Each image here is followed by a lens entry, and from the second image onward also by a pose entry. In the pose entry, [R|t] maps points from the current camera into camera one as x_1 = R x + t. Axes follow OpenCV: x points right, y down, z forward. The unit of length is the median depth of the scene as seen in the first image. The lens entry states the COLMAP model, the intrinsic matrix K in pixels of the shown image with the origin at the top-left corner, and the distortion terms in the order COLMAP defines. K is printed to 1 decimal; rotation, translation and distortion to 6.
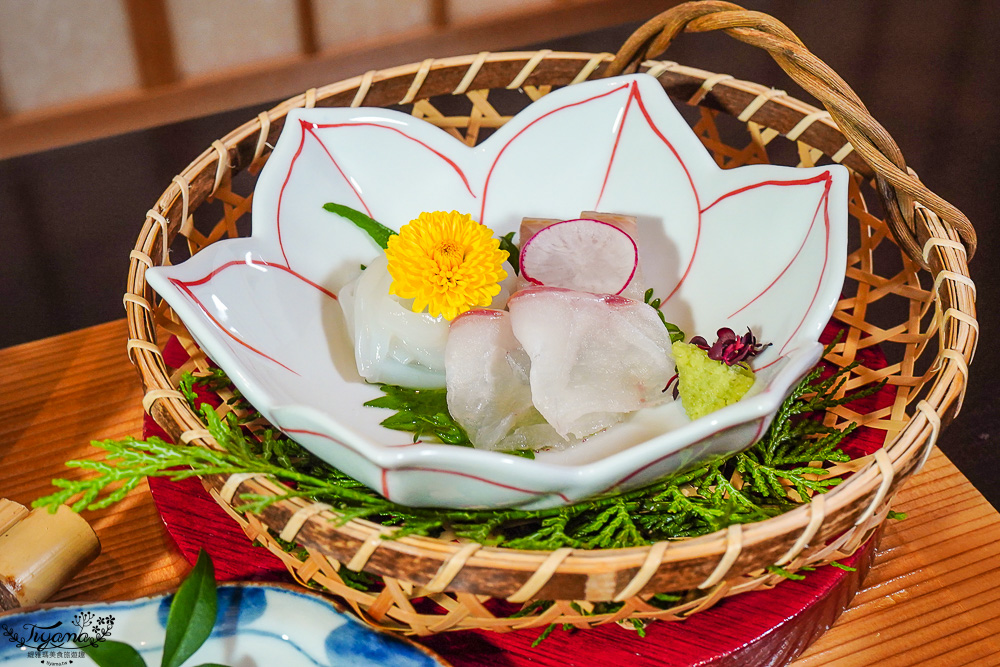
lens RADIAL K [[1410.1, 0, 500.0], [0, 1410.1, 333.5], [0, 0, 1]] dist [0.005070, 0.015442]
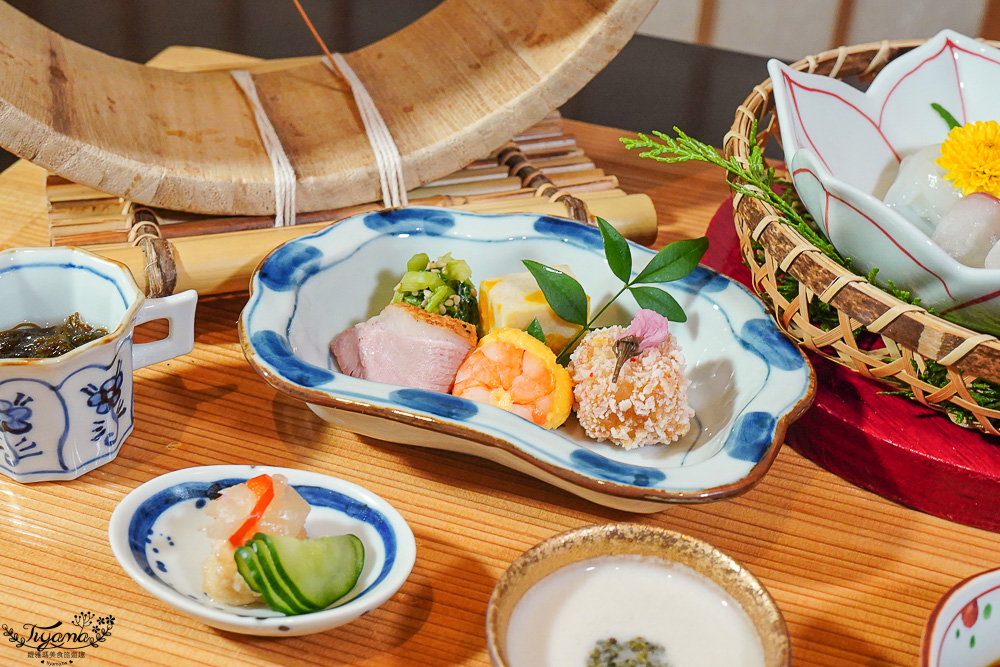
lens RADIAL K [[1470.1, 0, 500.0], [0, 1470.1, 333.5], [0, 0, 1]] dist [0.001823, 0.055286]
pose [[0.751129, 0.415974, -0.512612, 0.442352], [-0.471254, 0.881646, 0.024911, 0.307770], [0.462304, 0.222859, 0.858259, -0.352240]]
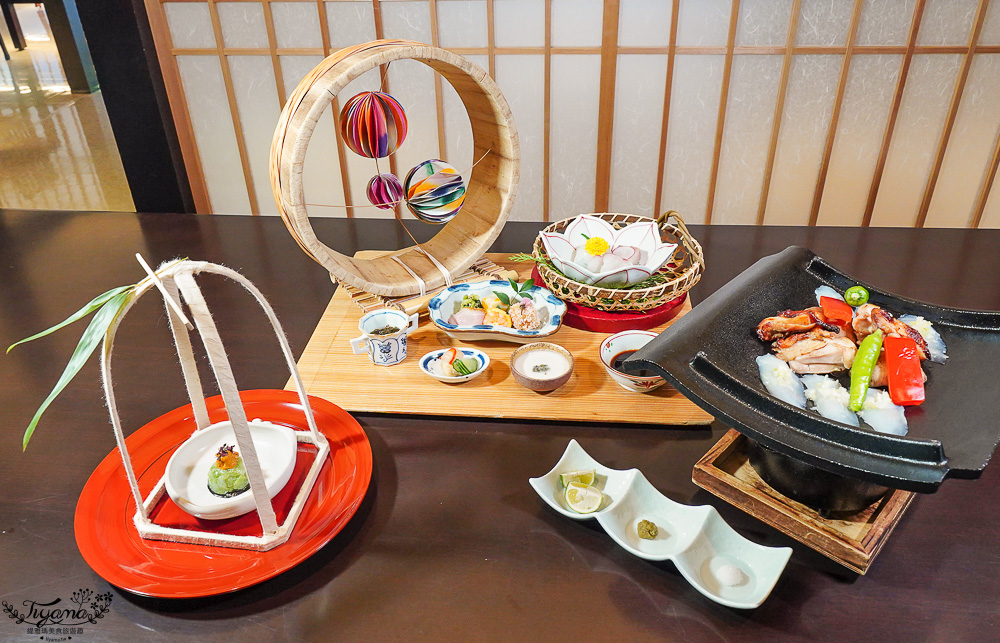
lens RADIAL K [[801.1, 0, 500.0], [0, 801.1, 321.5], [0, 0, 1]] dist [-0.001175, -0.000348]
pose [[0.881890, 0.245077, -0.402750, 1.040989], [-0.291267, 0.954962, -0.056676, 0.557835], [0.370721, 0.167289, 0.913554, -2.024725]]
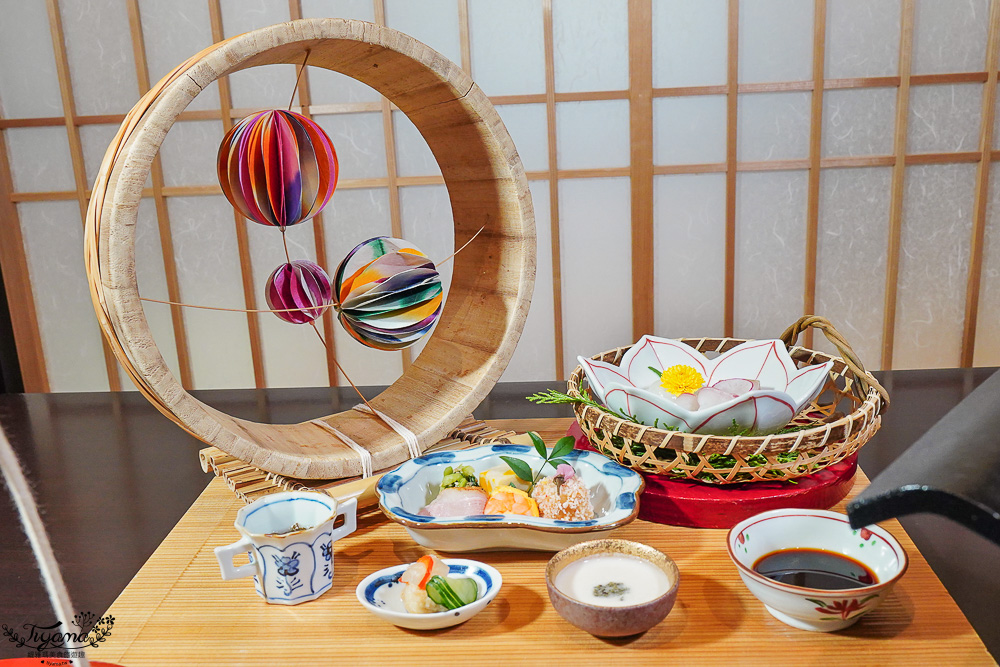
lens RADIAL K [[1003.1, 0, 500.0], [0, 1003.1, 333.5], [0, 0, 1]] dist [0.001183, -0.004039]
pose [[0.896548, 0.087119, -0.434296, 0.587619], [-0.252617, 0.905950, -0.339763, 0.751925], [0.363850, 0.414324, 0.834235, -0.990691]]
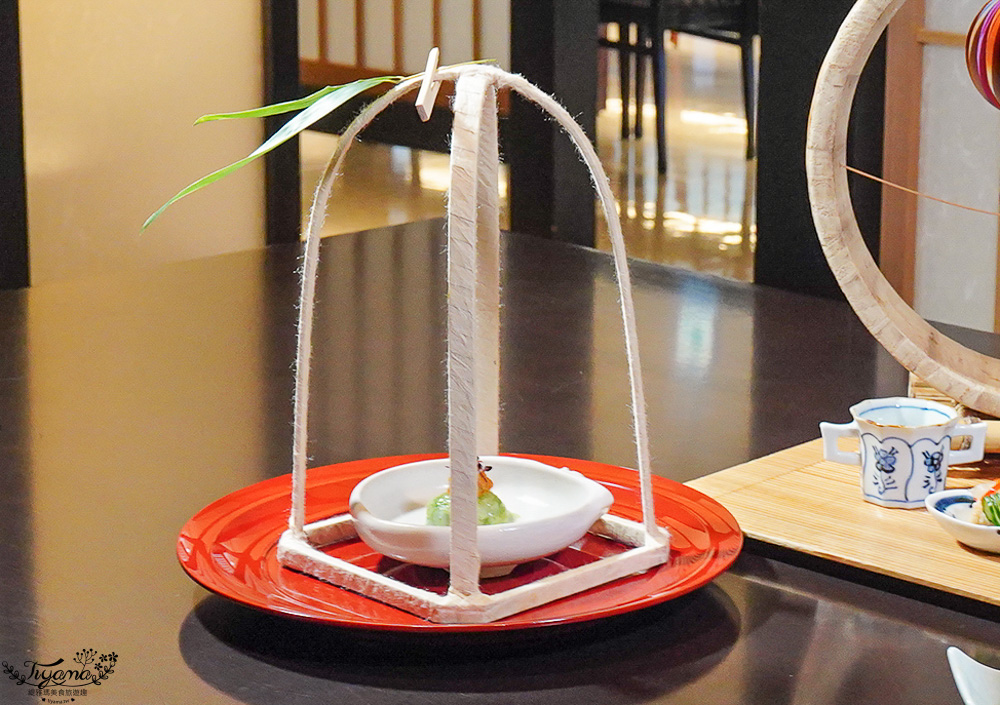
lens RADIAL K [[2544.3, 0, 500.0], [0, 2544.3, 352.5], [0, 0, 1]] dist [-0.277212, -0.023248]
pose [[0.382196, 0.229578, -0.895109, 3.120791], [-0.598659, 0.799405, -0.050584, 1.084565], [0.703942, 0.555198, 0.442968, -1.946769]]
